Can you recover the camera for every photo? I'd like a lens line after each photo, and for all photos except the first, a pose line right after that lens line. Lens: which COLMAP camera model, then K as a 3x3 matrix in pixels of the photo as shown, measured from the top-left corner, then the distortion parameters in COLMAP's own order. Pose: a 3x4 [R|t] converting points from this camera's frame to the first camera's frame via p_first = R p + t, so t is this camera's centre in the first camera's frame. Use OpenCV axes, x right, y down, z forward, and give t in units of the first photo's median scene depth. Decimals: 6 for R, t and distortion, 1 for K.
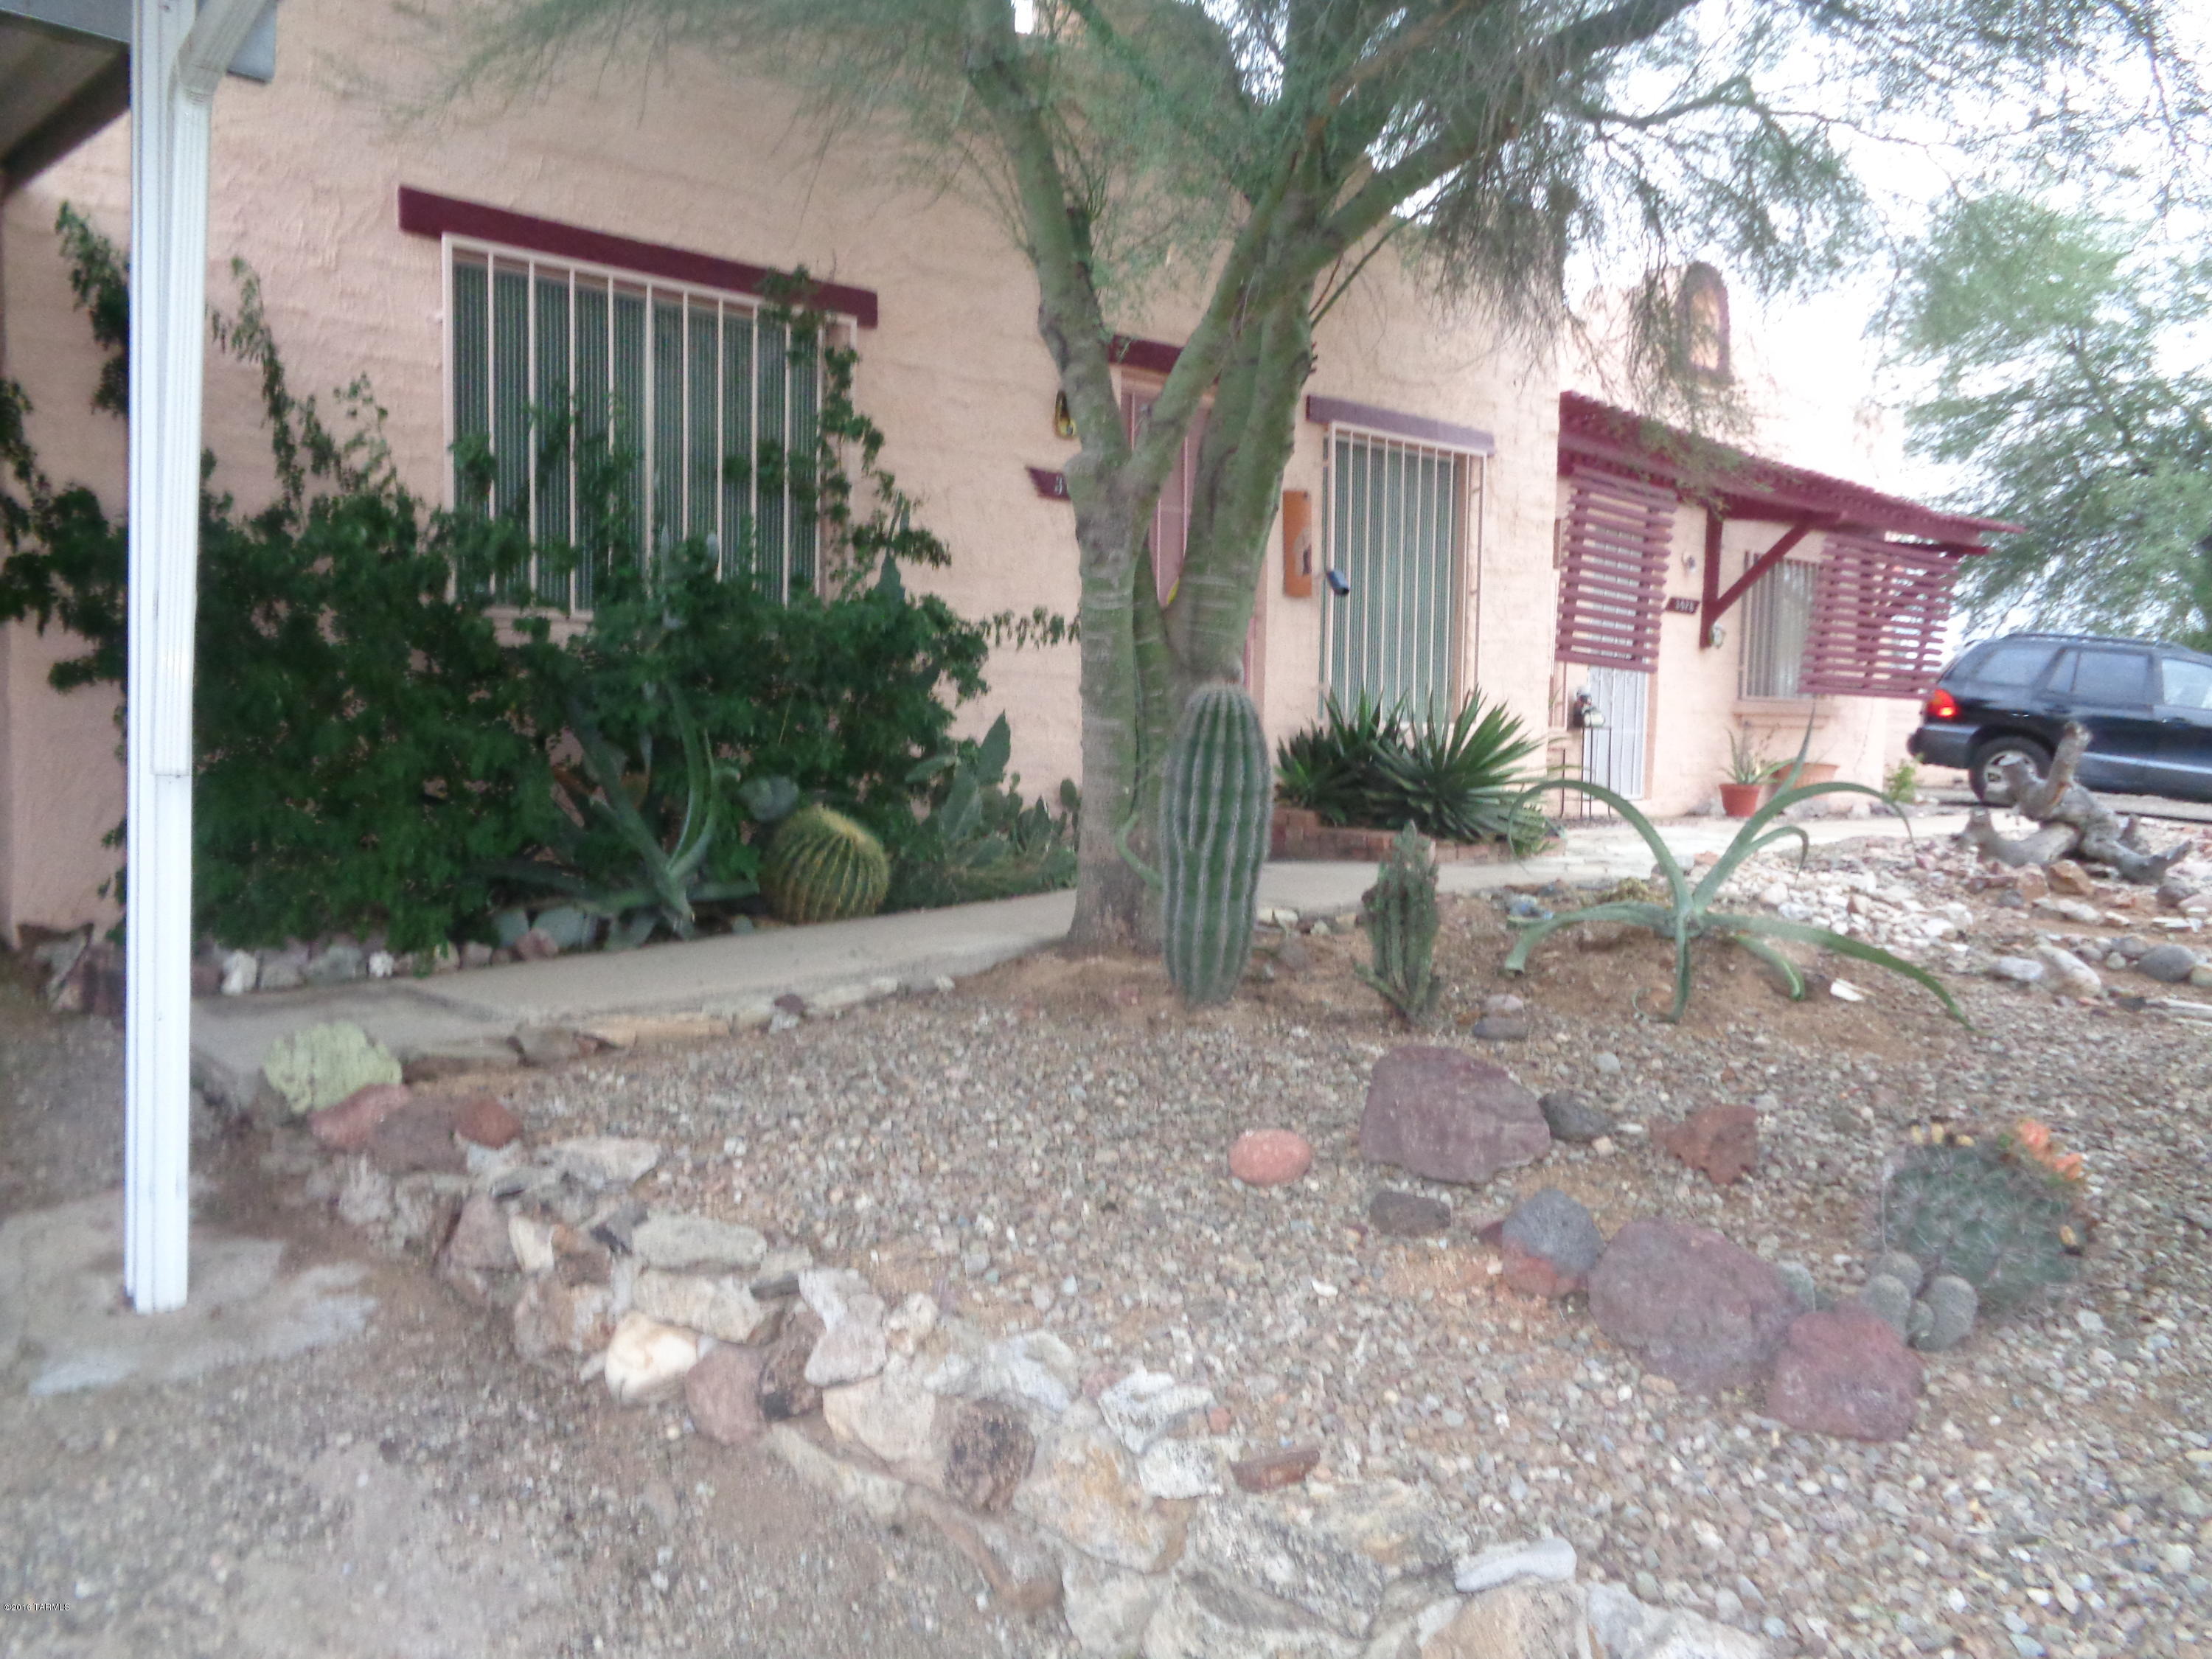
lens RADIAL K [[1711.6, 0, 1106.0], [0, 1711.6, 829.5], [0, 0, 1]] dist [0.016994, 0.004941]
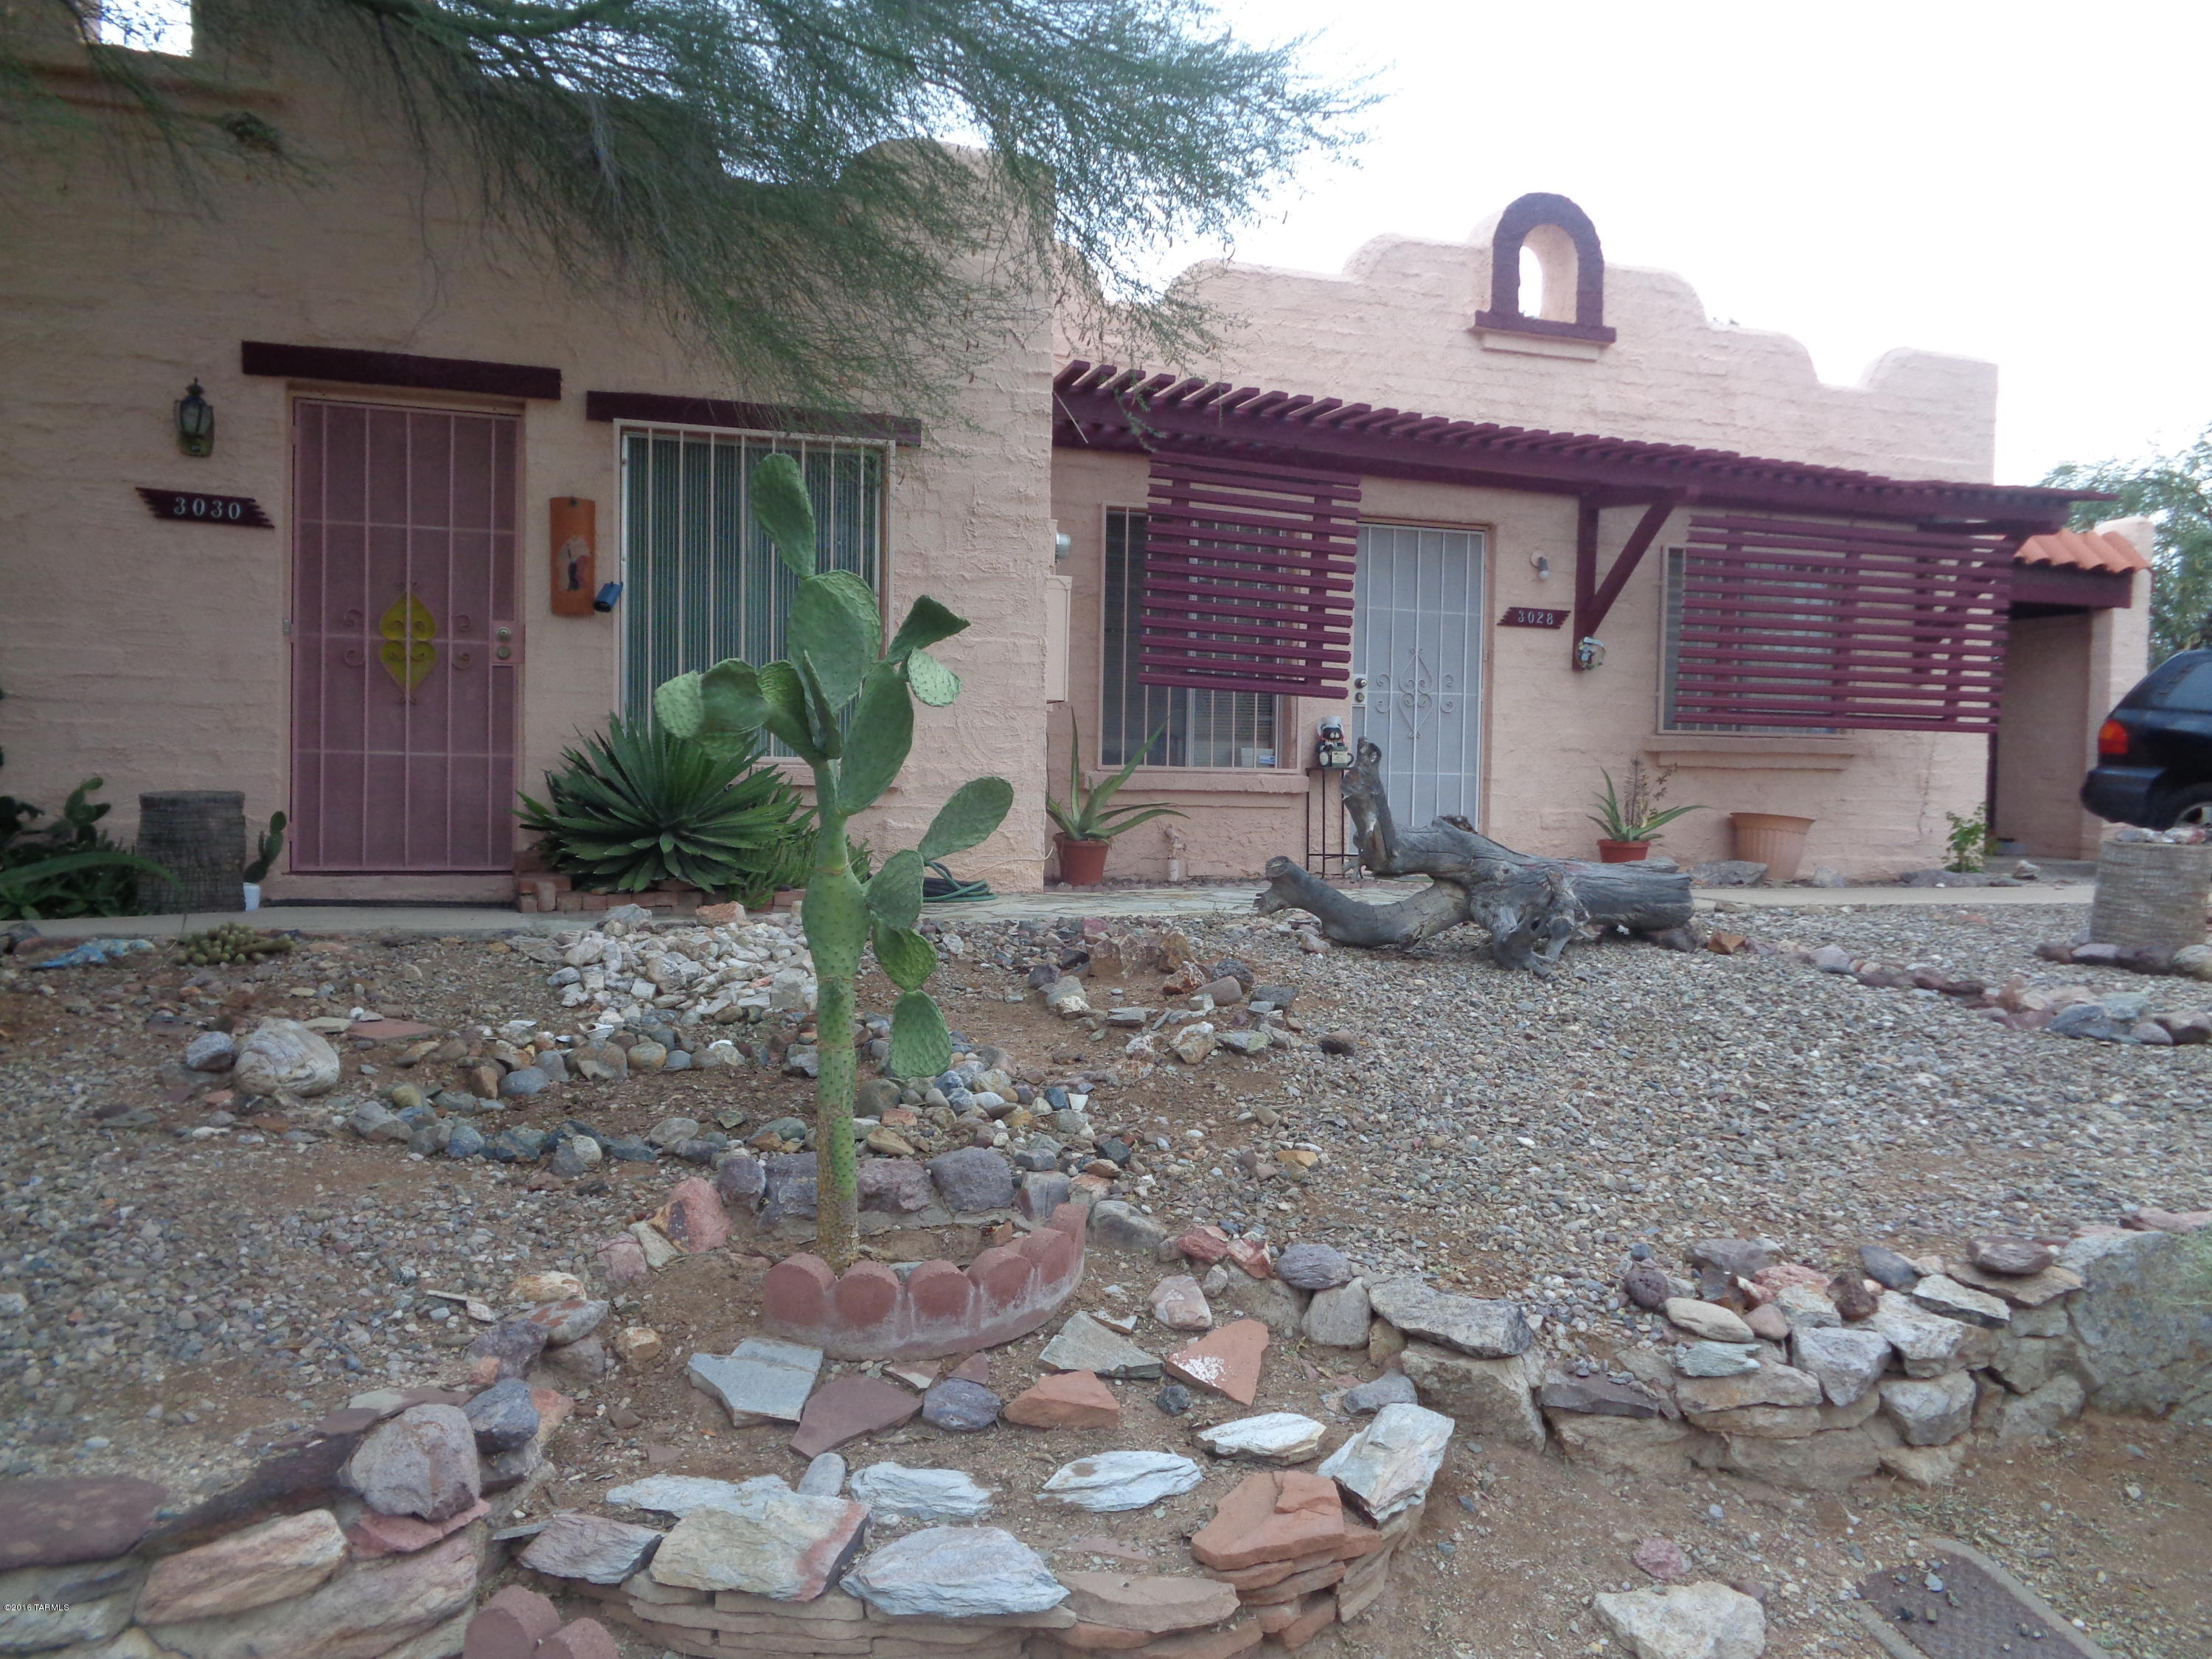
lens RADIAL K [[1711.6, 0, 1106.0], [0, 1711.6, 829.5], [0, 0, 1]] dist [0.016994, 0.004941]
pose [[0.919378, 0.004888, -0.393344, 0.471248], [-0.020923, 0.999115, -0.036489, 0.002425], [0.392818, 0.041777, 0.918667, 0.185465]]
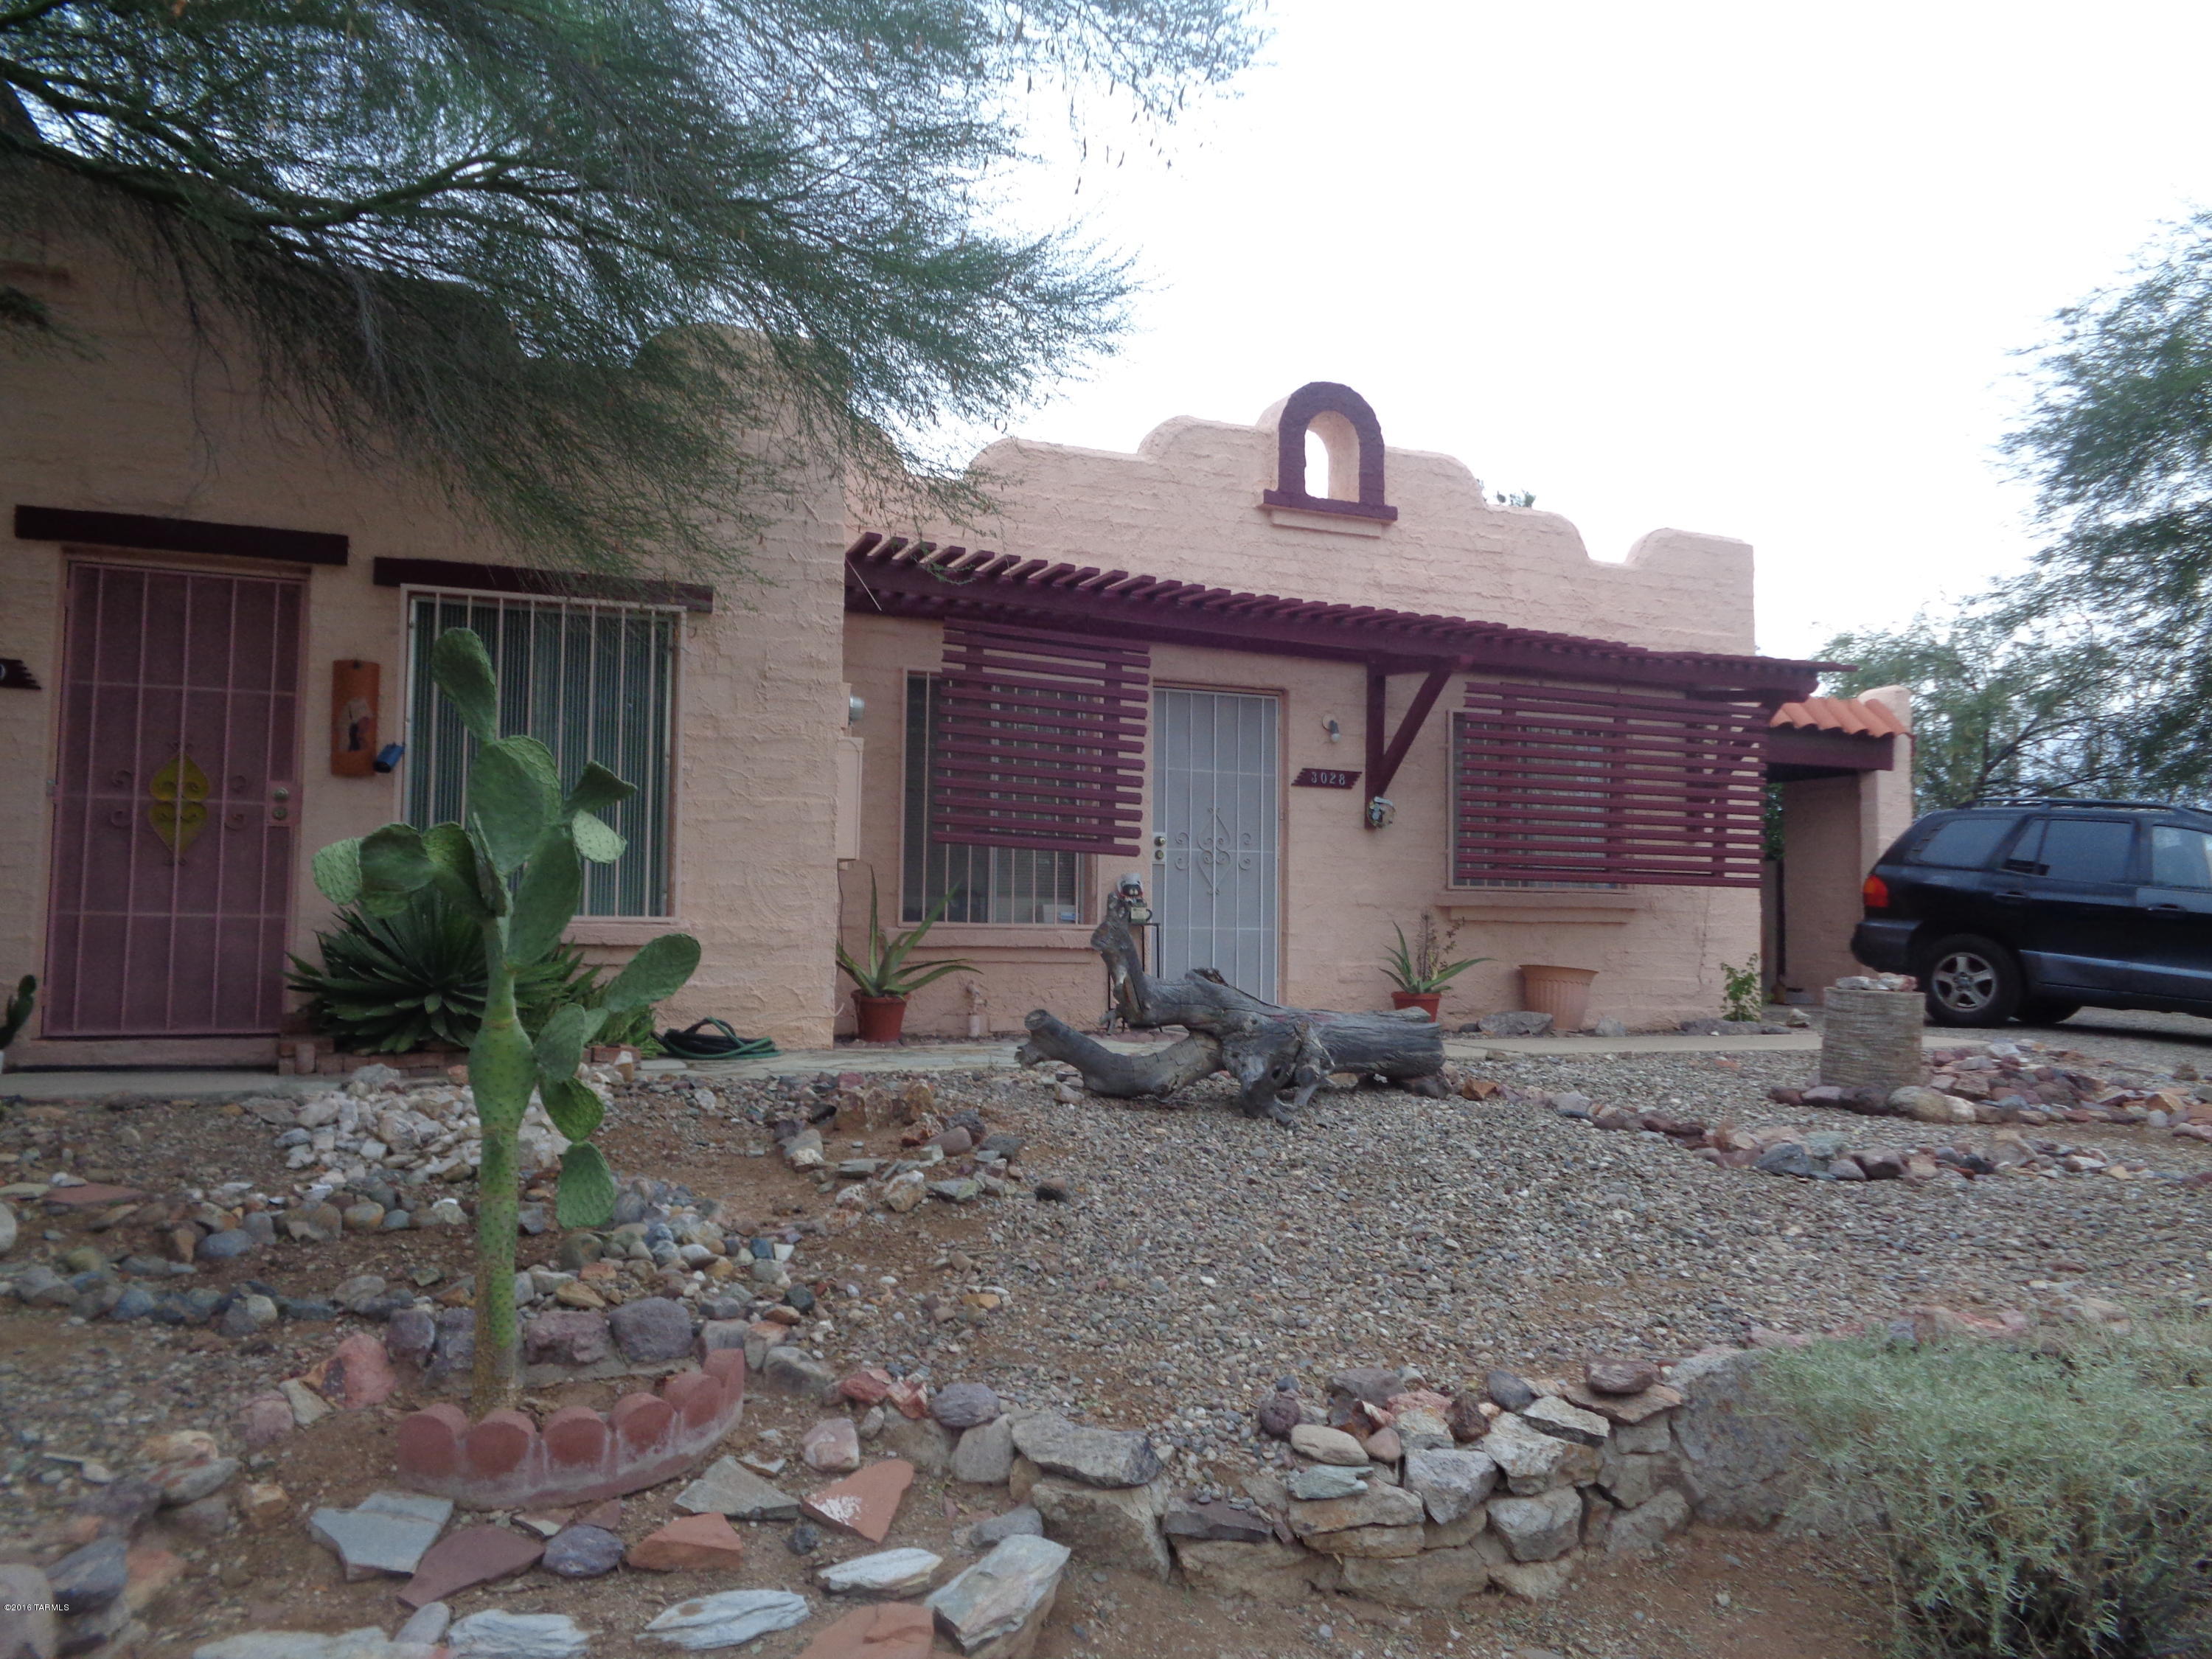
lens RADIAL K [[1711.6, 0, 1106.0], [0, 1711.6, 829.5], [0, 0, 1]] dist [0.016994, 0.004941]
pose [[0.945695, -0.032776, -0.323399, 0.506904], [-0.009831, 0.991564, -0.129243, 0.003529], [0.324907, 0.125404, 0.937395, 0.183429]]
